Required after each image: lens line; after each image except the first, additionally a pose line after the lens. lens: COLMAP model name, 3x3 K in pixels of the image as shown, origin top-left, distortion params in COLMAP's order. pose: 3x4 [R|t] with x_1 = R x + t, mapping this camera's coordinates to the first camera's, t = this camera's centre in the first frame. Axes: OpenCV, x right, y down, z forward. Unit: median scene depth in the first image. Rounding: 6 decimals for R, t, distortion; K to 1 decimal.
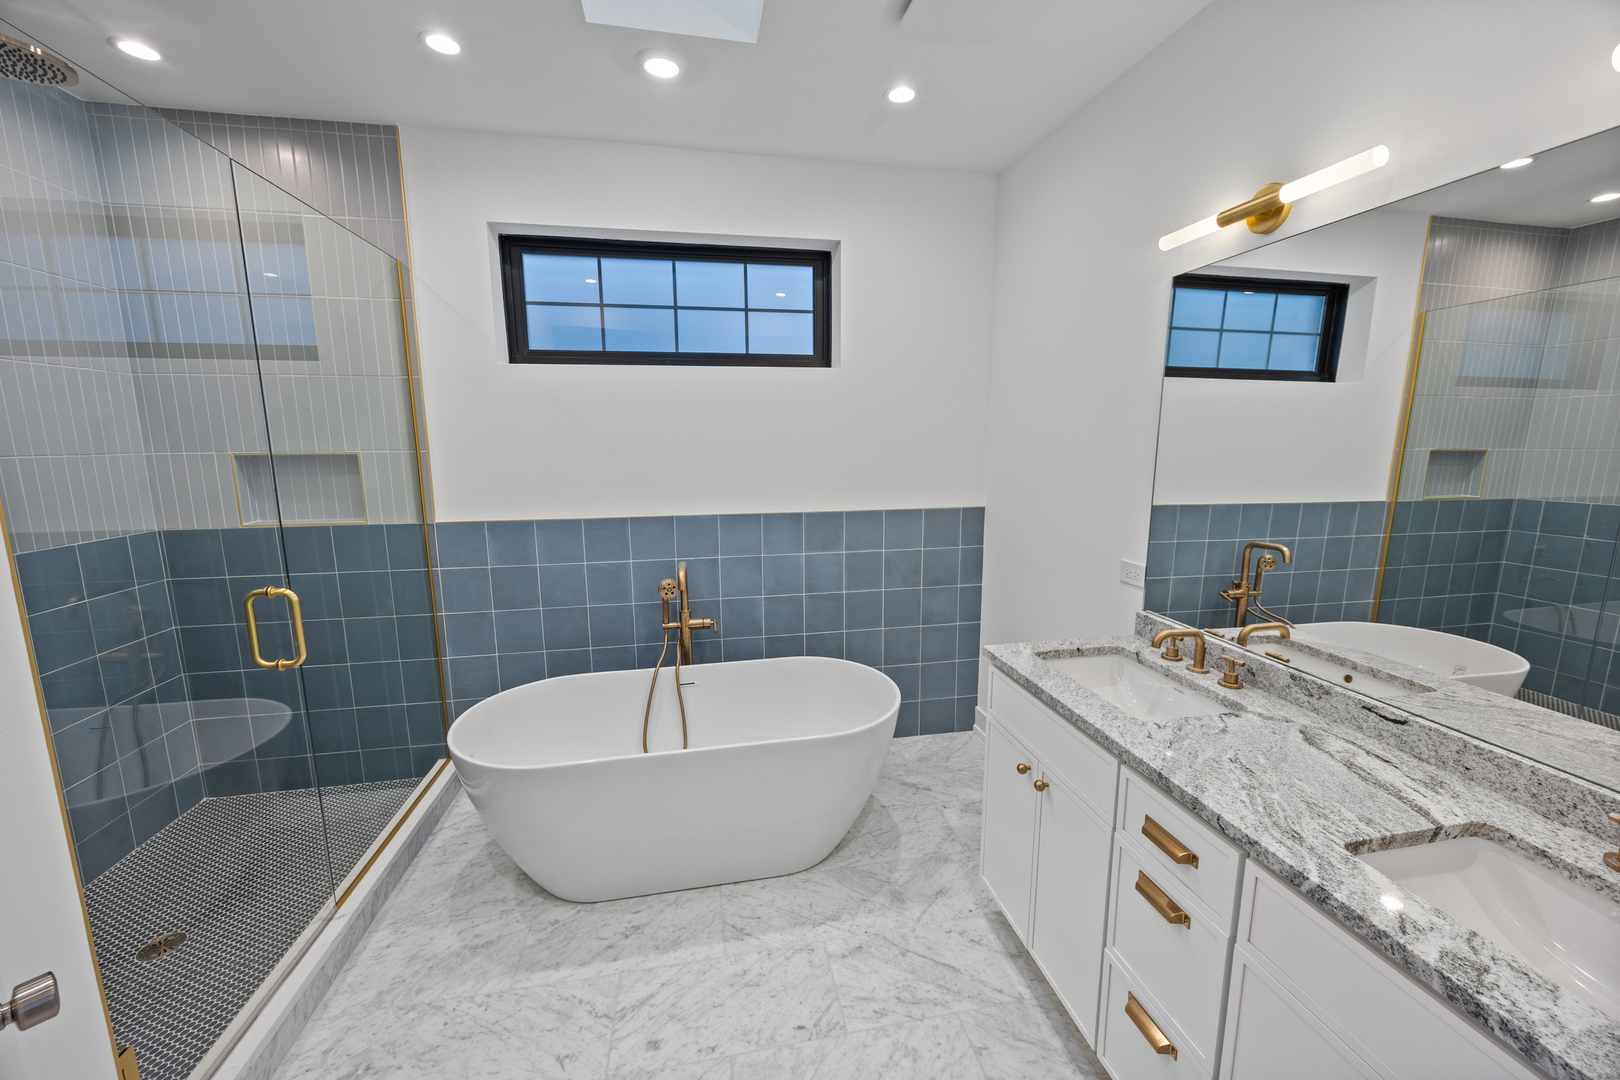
lens RADIAL K [[621.7, 0, 809.5], [0, 621.7, 522.1], [0, 0, 1]] dist [-0.000159, 0.000128]
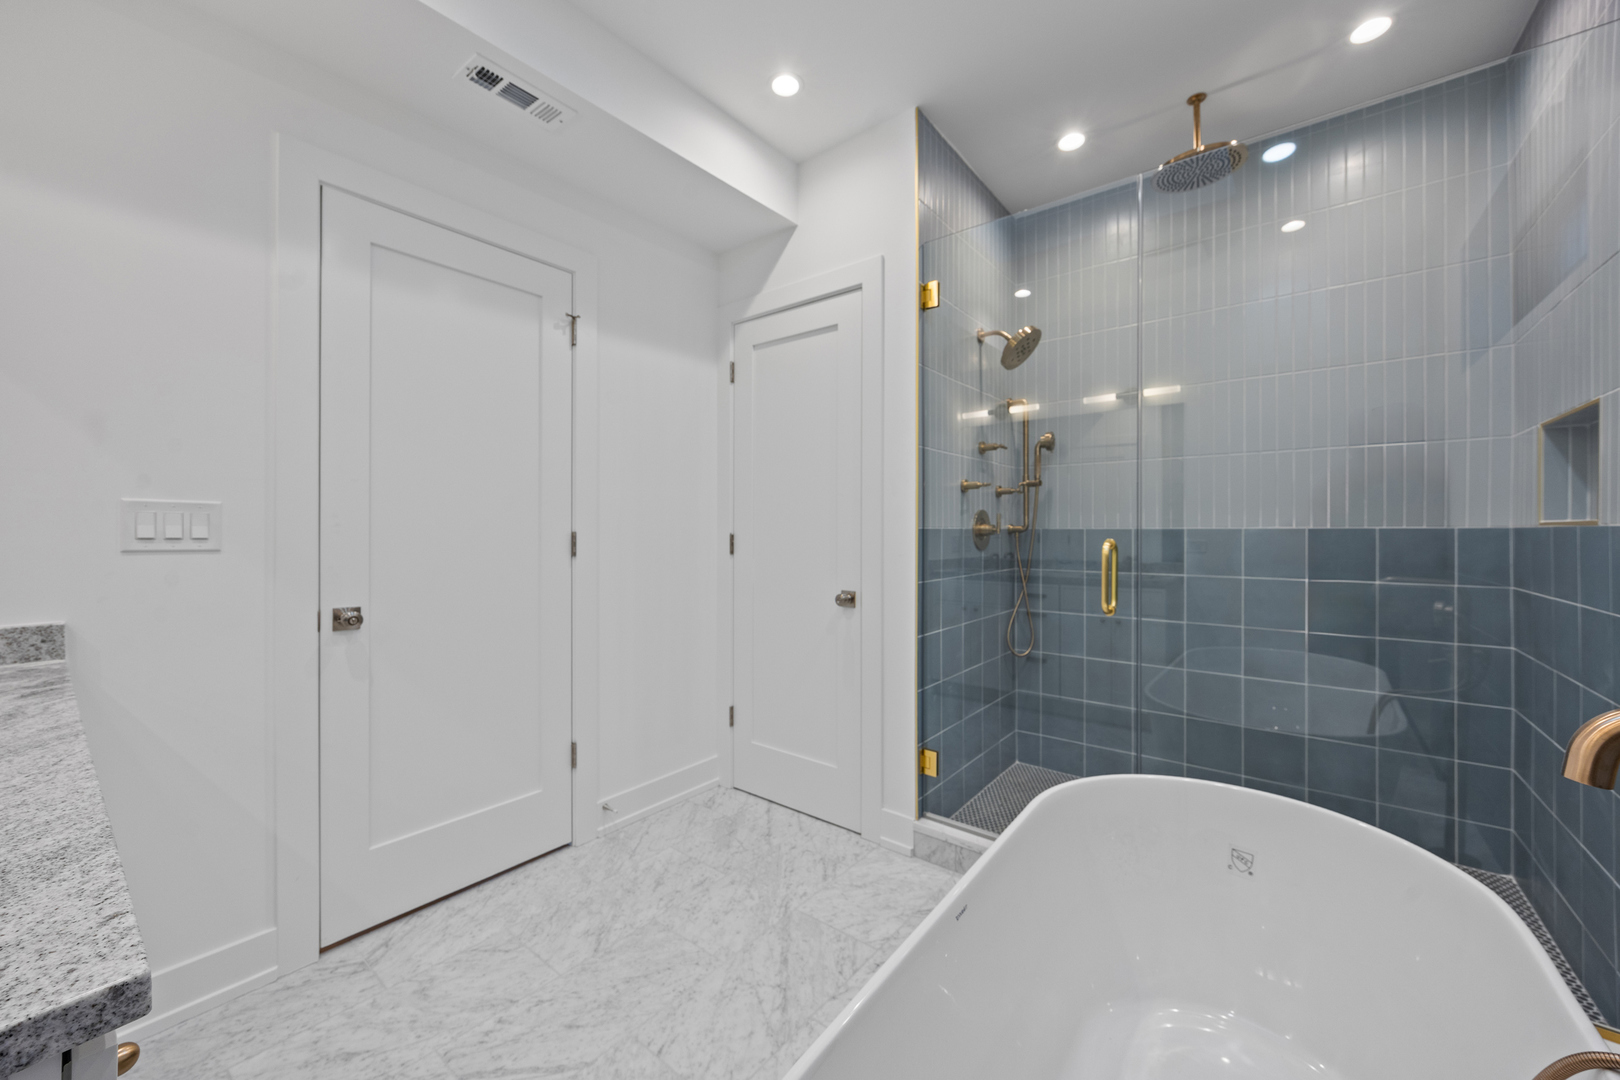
lens RADIAL K [[621.7, 0, 809.5], [0, 621.7, 522.1], [0, 0, 1]] dist [-0.000159, 0.000128]
pose [[-0.754204, -0.003043, -0.656633, 0.218690], [-0.105146, 0.987645, 0.116193, 0.008397], [0.648167, 0.156675, -0.745206, 1.096809]]
